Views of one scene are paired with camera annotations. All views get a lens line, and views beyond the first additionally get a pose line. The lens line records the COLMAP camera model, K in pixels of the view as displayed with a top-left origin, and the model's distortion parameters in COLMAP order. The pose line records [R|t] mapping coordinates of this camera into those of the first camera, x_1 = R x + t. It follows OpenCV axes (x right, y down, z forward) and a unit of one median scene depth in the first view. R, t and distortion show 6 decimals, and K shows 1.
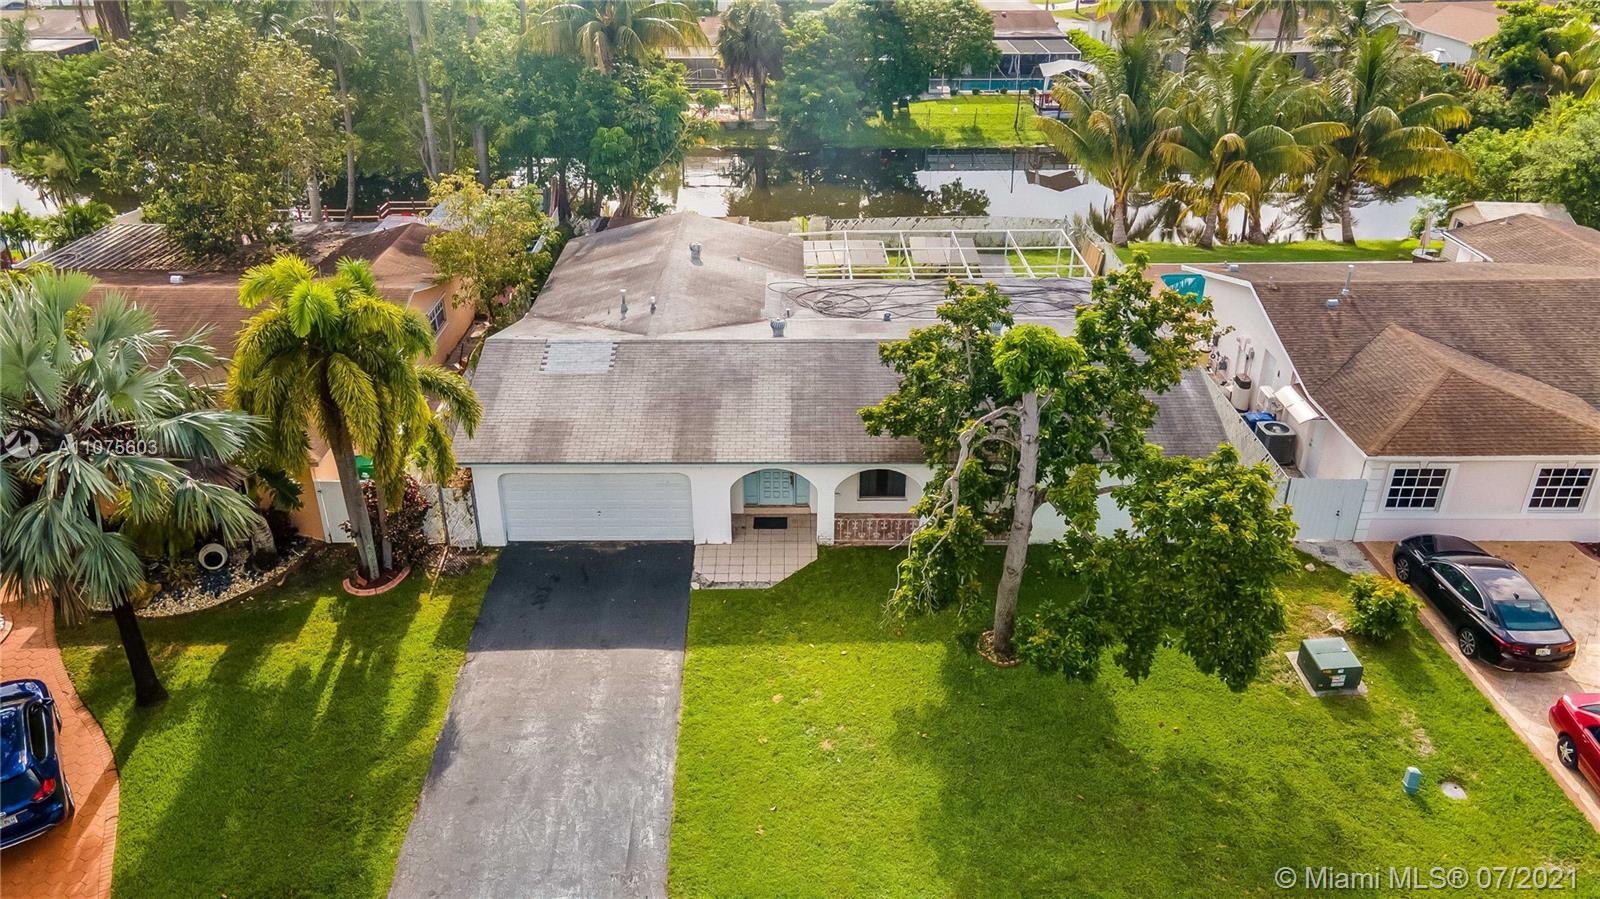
lens RADIAL K [[1187.3, 0, 801.6], [0, 1187.3, 449.3], [0, 0, 1]] dist [0.043025, 0.003929]
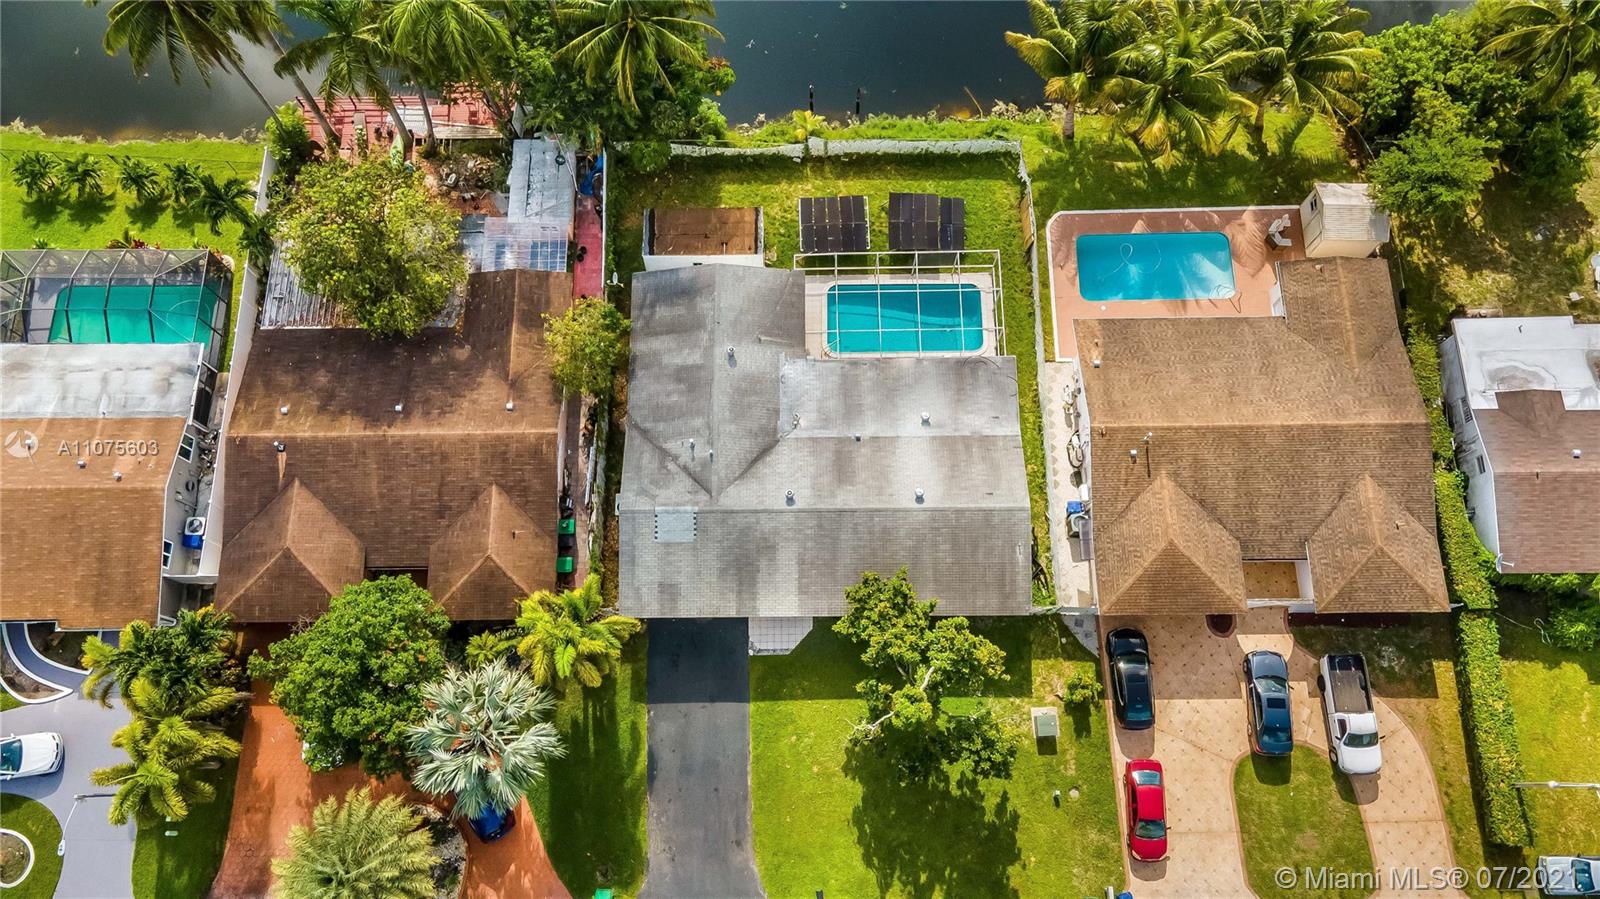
lens RADIAL K [[1187.3, 0, 798.3], [0, 1187.3, 449.2], [0, 0, 1]] dist [0.043025, 0.003929]
pose [[0.999947, -0.003152, -0.009802, 0.010064], [0.009260, 0.691624, 0.722198, -1.522476], [0.004503, -0.722251, 0.691616, -0.126683]]
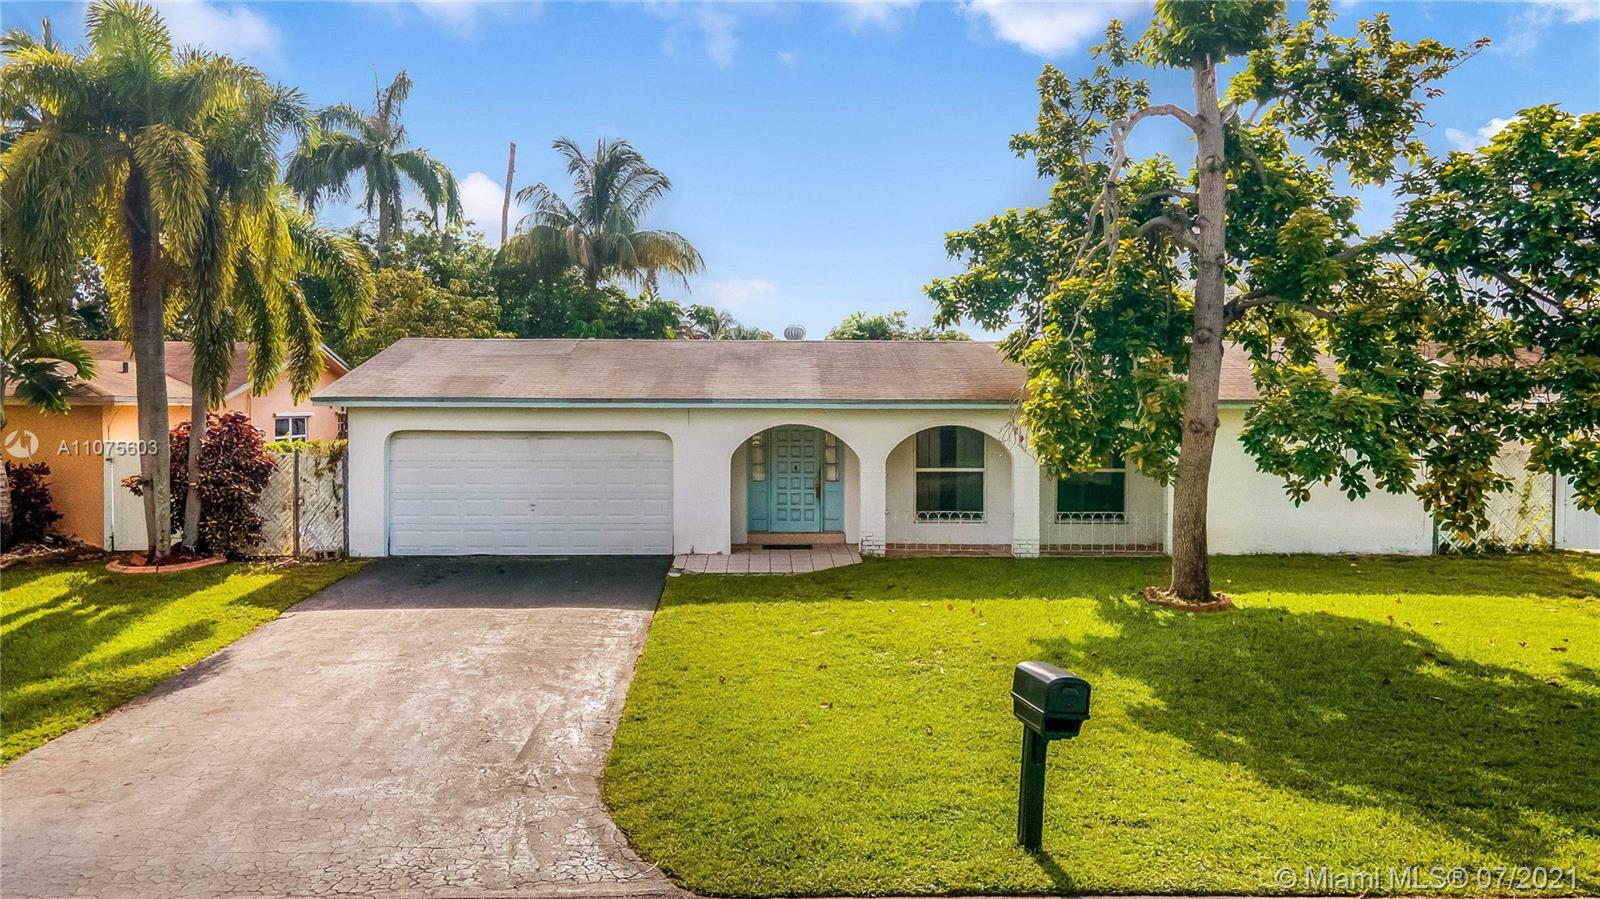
lens RADIAL K [[1187.3, 0, 802.5], [0, 1187.3, 443.5], [0, 0, 1]] dist [0.043025, 0.003929]
pose [[0.999765, 0.003986, 0.021319, -0.034460], [0.005583, 0.902520, -0.430611, 0.320467], [-0.020957, 0.430629, 0.902286, 0.390119]]
